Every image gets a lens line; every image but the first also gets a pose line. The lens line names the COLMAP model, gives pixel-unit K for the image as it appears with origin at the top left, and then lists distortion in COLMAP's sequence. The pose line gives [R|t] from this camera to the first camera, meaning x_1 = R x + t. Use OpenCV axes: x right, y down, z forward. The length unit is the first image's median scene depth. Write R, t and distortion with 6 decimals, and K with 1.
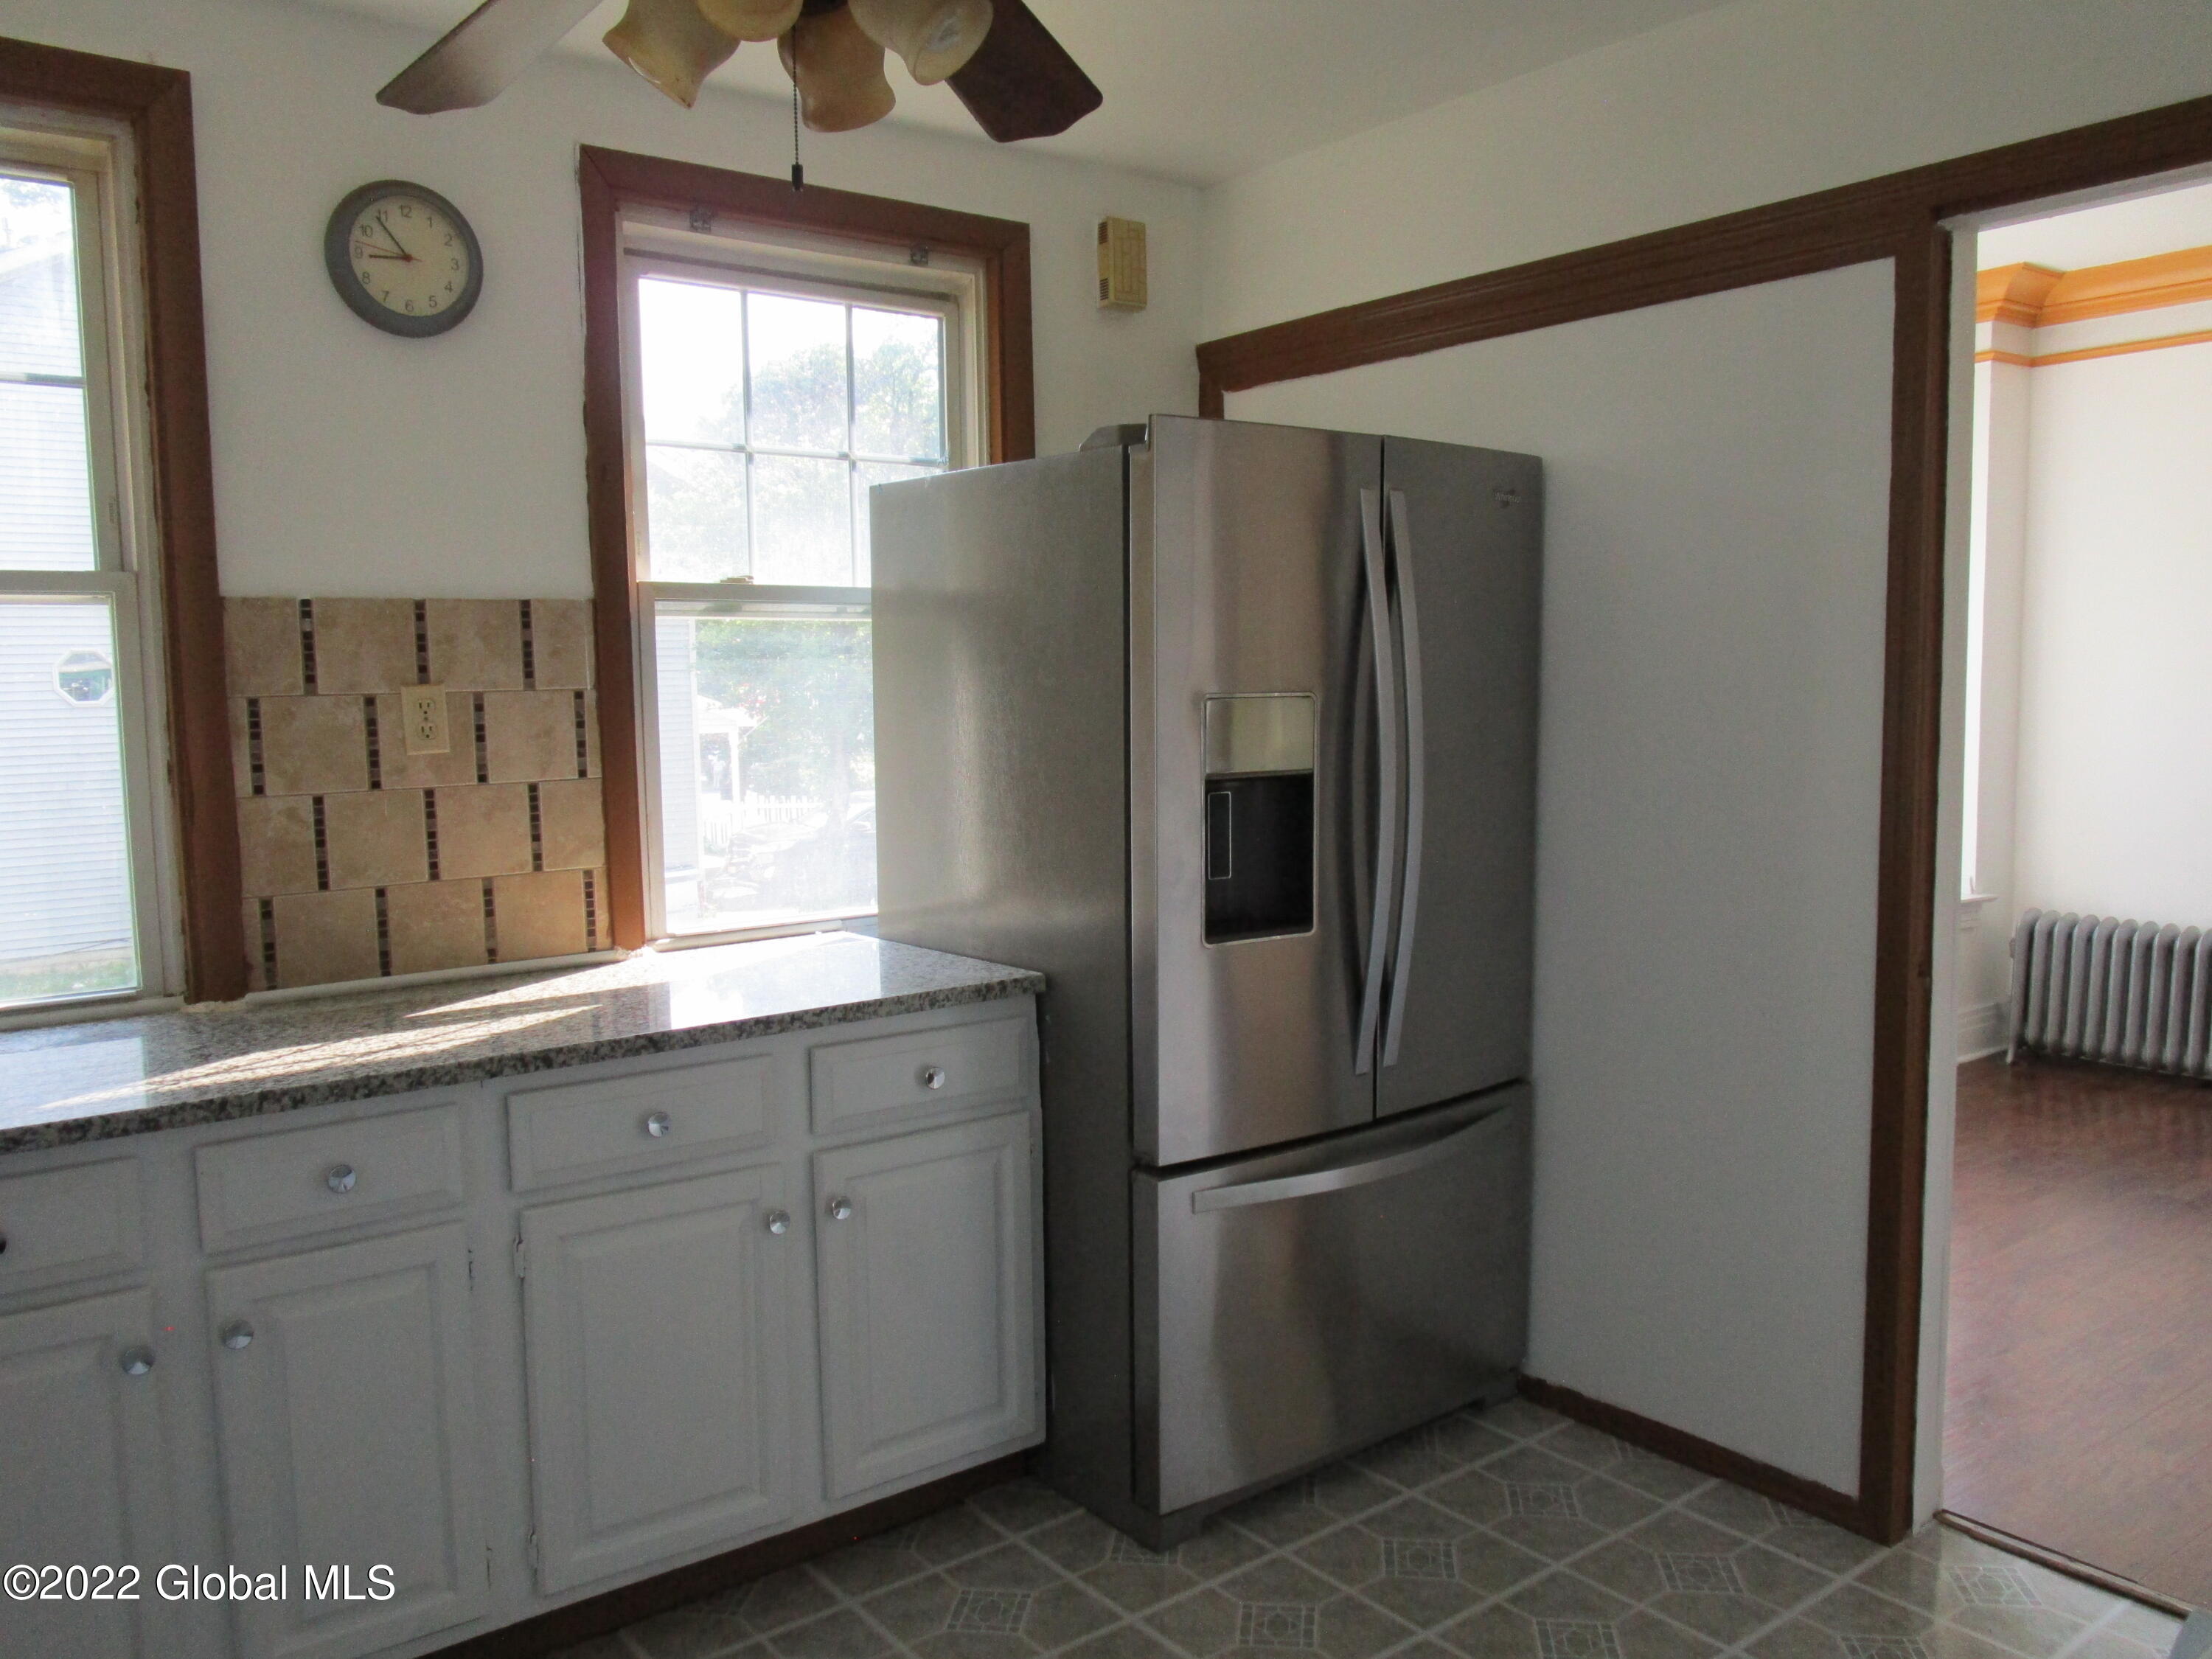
lens RADIAL K [[1709.5, 0, 1106.0], [0, 1709.5, 828.8], [0, 0, 1]] dist [-0.024575, -0.002974]
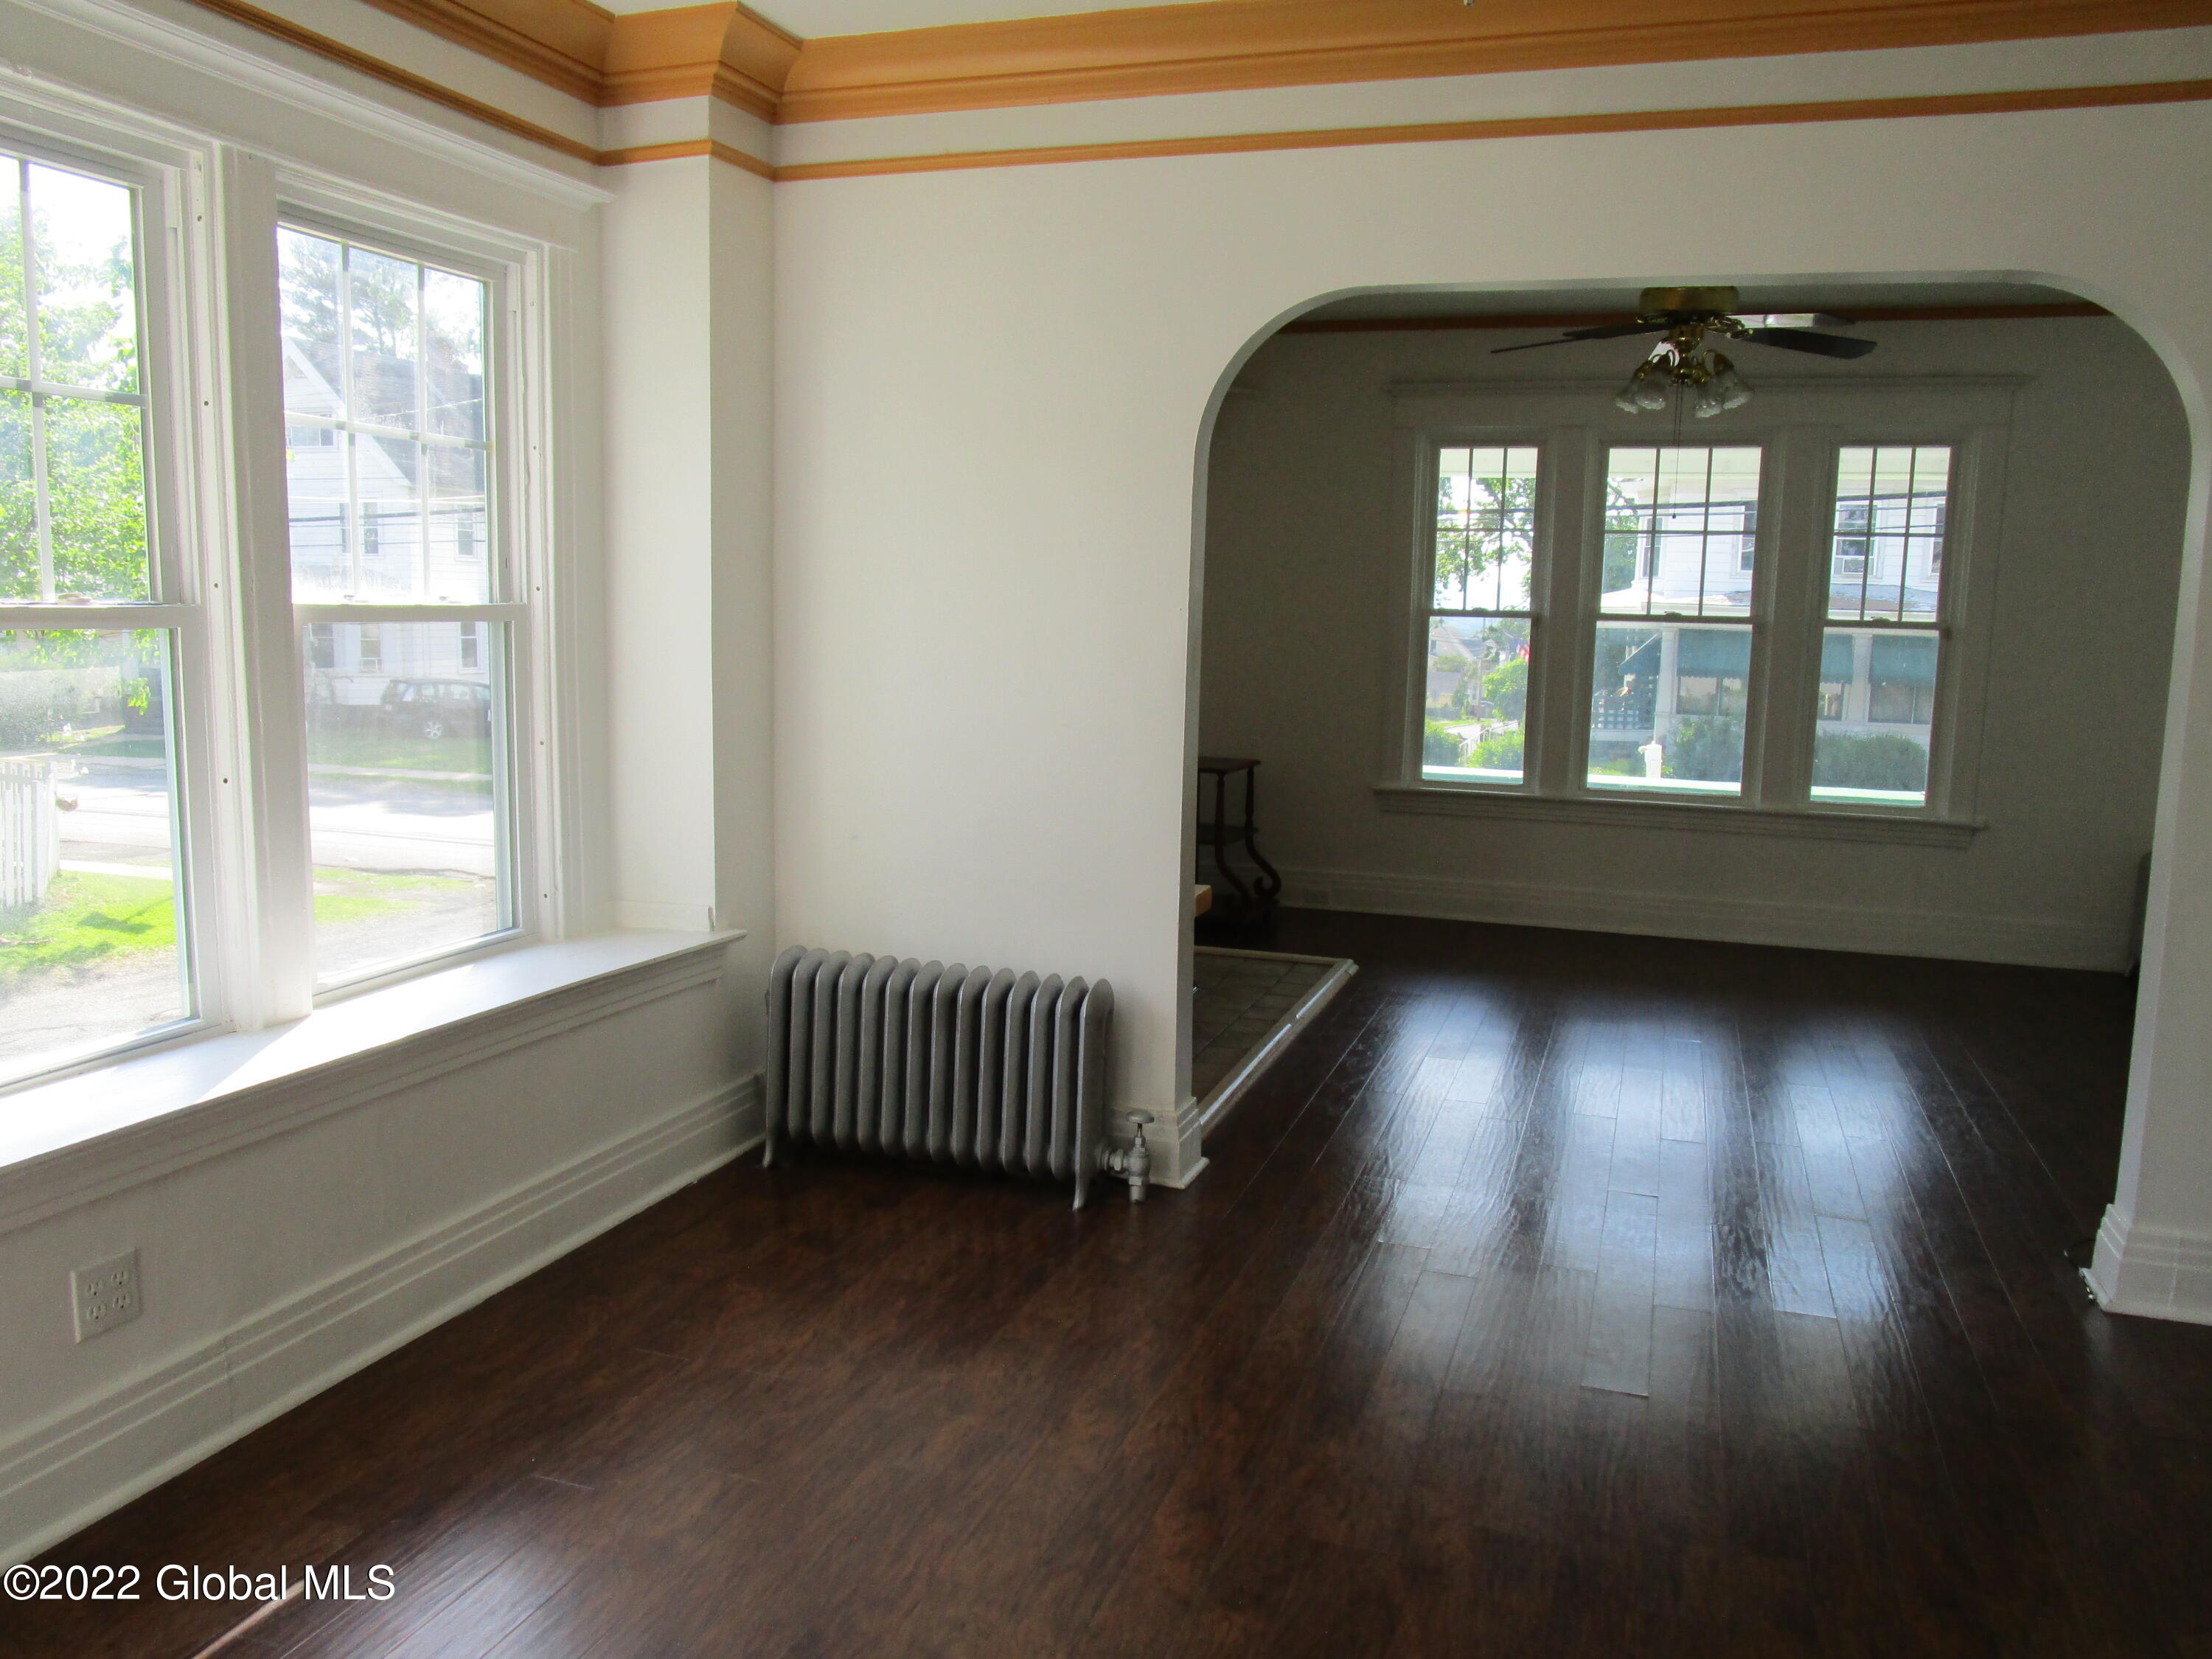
lens RADIAL K [[1709.5, 0, 1103.9], [0, 1709.5, 831.9], [0, 0, 1]] dist [-0.024575, -0.002974]
pose [[0.827872, -0.043138, 0.559256, 0.255867], [0.014785, 0.998370, 0.055122, -0.040683], [-0.560722, -0.037365, 0.827161, 0.331704]]
